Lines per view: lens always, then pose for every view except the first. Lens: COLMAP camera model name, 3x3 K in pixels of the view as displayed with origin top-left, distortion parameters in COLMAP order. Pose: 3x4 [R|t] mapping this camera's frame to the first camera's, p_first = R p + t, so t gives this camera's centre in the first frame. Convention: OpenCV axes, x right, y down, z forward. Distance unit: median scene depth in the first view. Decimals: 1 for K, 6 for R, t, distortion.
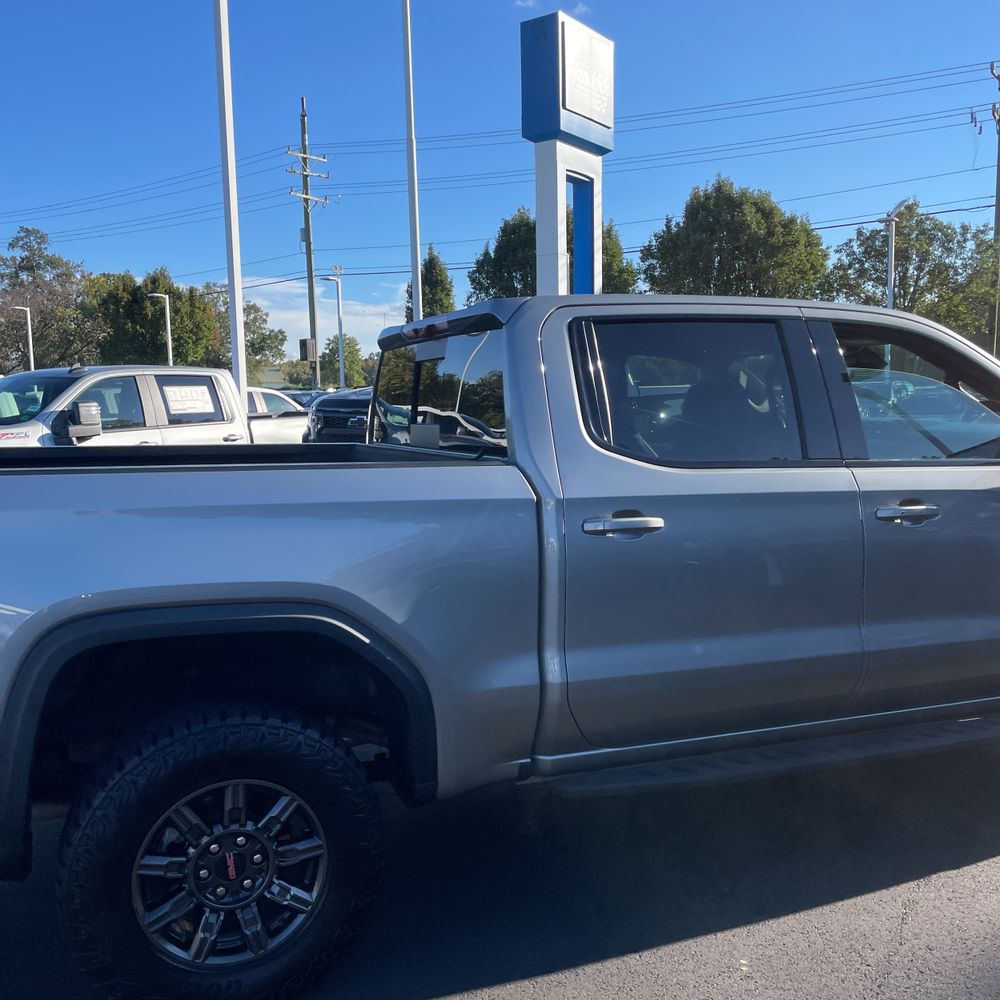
lens RADIAL K [[1018.8, 0, 497.2], [0, 1018.8, 508.8], [0, 0, 1]] dist [0.051252, 0.000000]
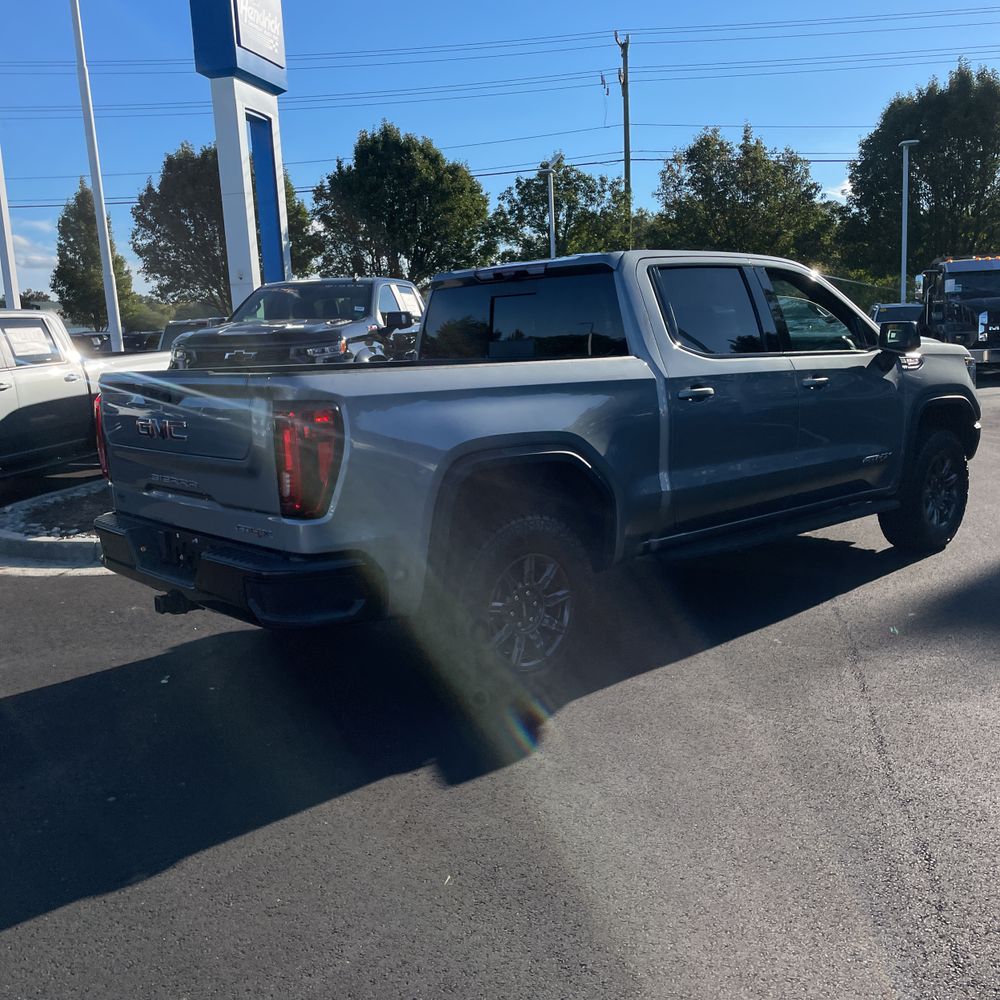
lens RADIAL K [[1018.8, 0, 500.7], [0, 1018.8, 493.9], [0, 0, 1]] dist [0.051252, 0.000000]
pose [[0.939055, -0.078338, 0.334723, -0.215776], [0.064025, 0.996508, 0.053599, 0.020274], [-0.337753, -0.028902, 0.940791, -0.131643]]
